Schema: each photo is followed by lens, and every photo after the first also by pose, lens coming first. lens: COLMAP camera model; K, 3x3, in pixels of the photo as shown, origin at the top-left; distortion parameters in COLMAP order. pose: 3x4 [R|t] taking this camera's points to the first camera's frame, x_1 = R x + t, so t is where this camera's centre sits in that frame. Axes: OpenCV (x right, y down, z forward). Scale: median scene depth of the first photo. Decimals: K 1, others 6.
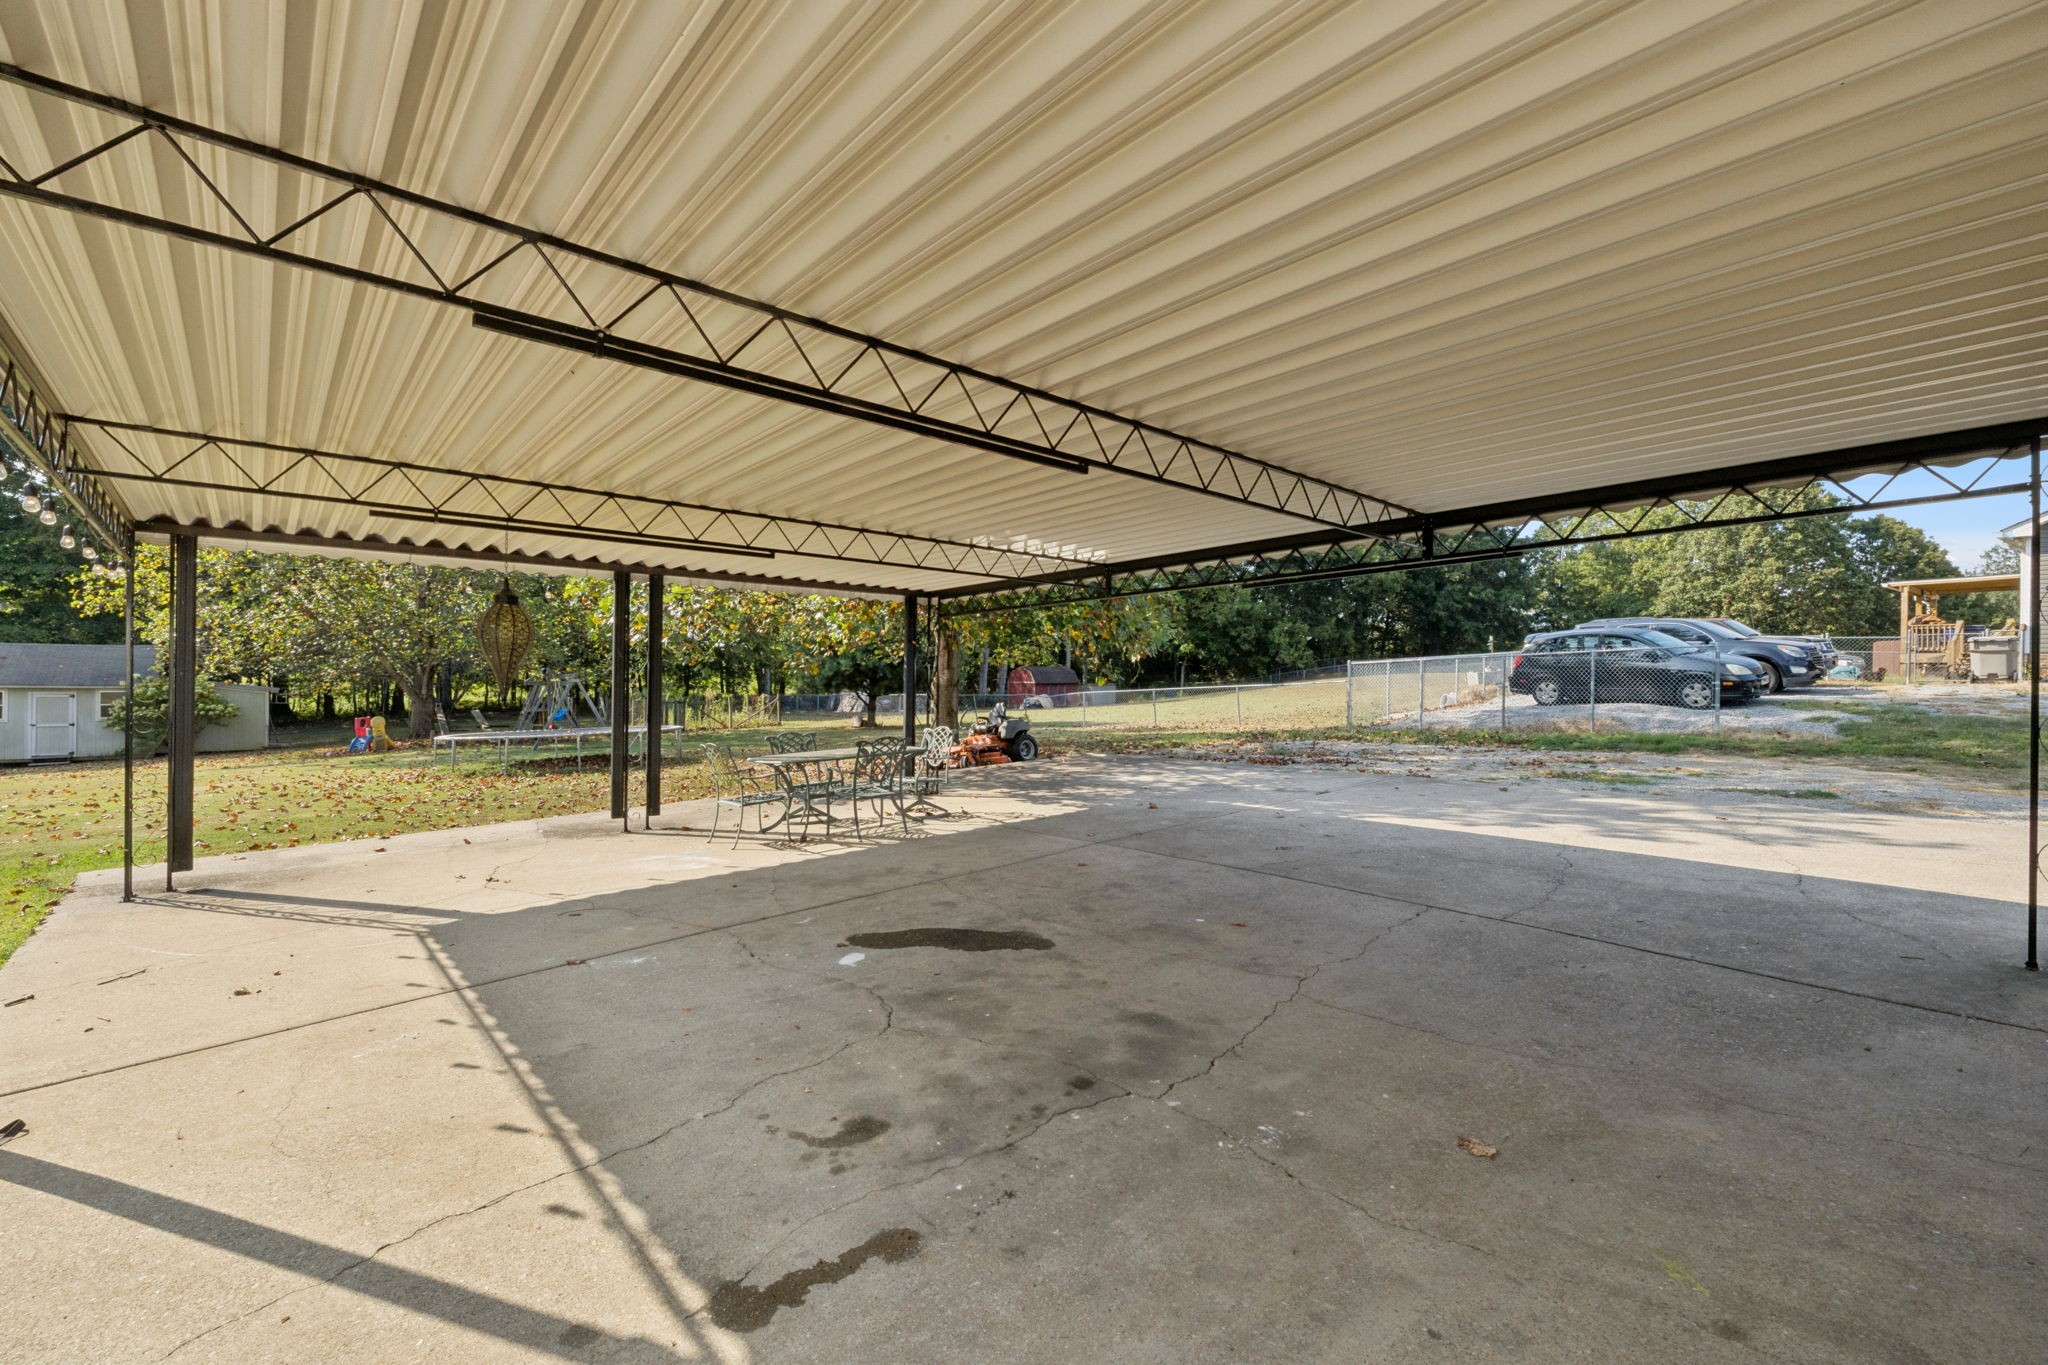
lens RADIAL K [[854.5, 0, 1024.0], [0, 854.5, 682.5], [0, 0, 1]] dist [-0.000430, -0.000076]
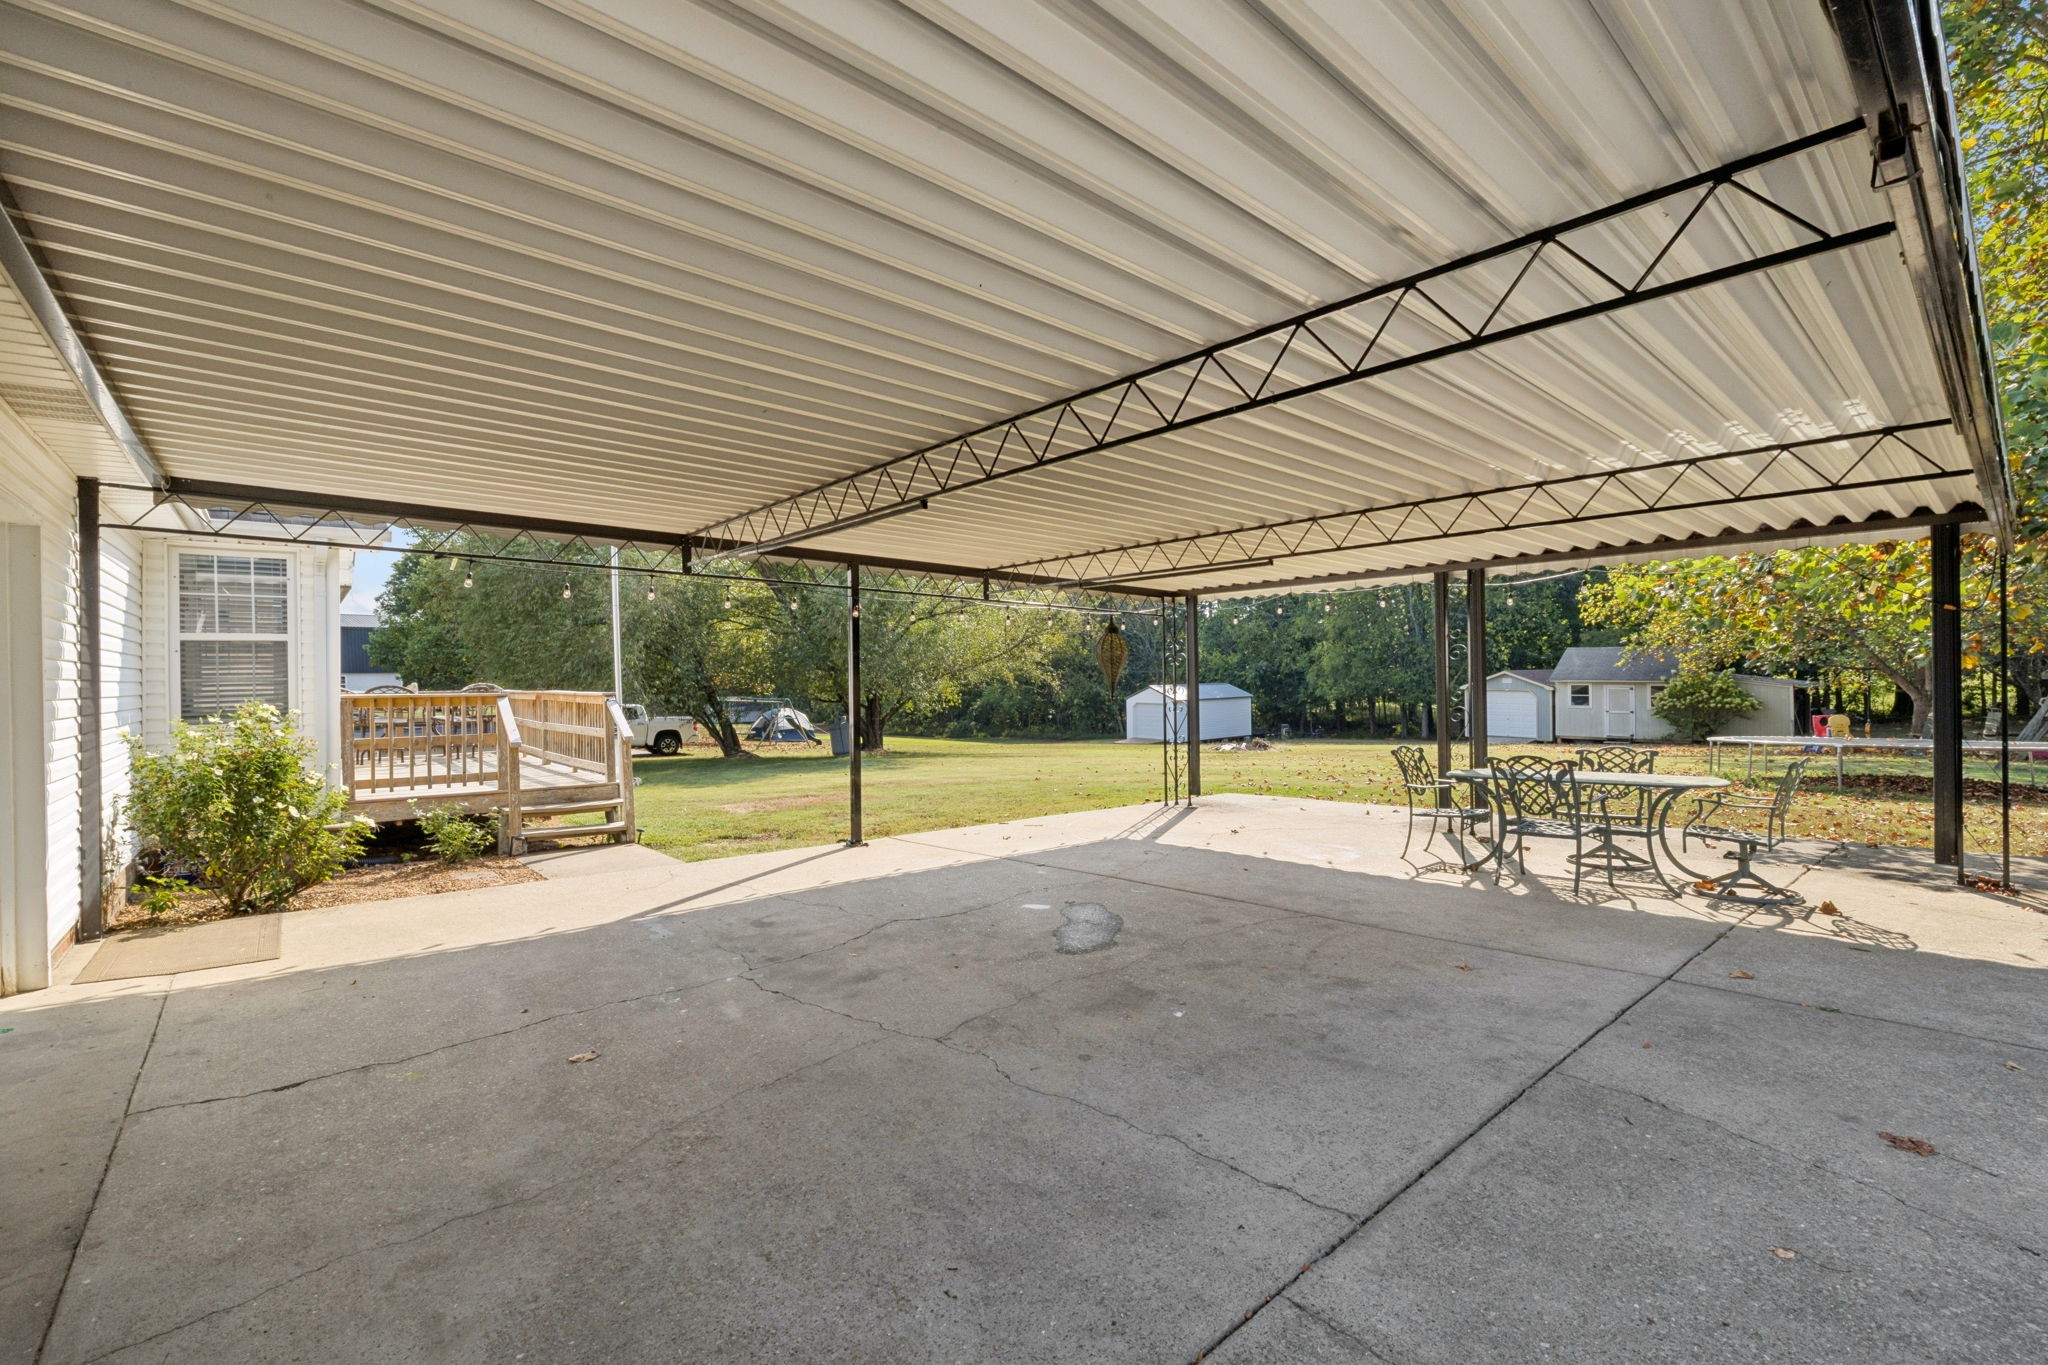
lens RADIAL K [[880.6, 0, 1024.0], [0, 880.6, 682.5], [0, 0, 1]] dist [-0.003537, -0.000116]
pose [[-0.020770, 0.000174, -0.999784, 1.112688], [0.009095, 0.999959, -0.000015, -0.007535], [0.999743, -0.009093, -0.020771, 1.026285]]
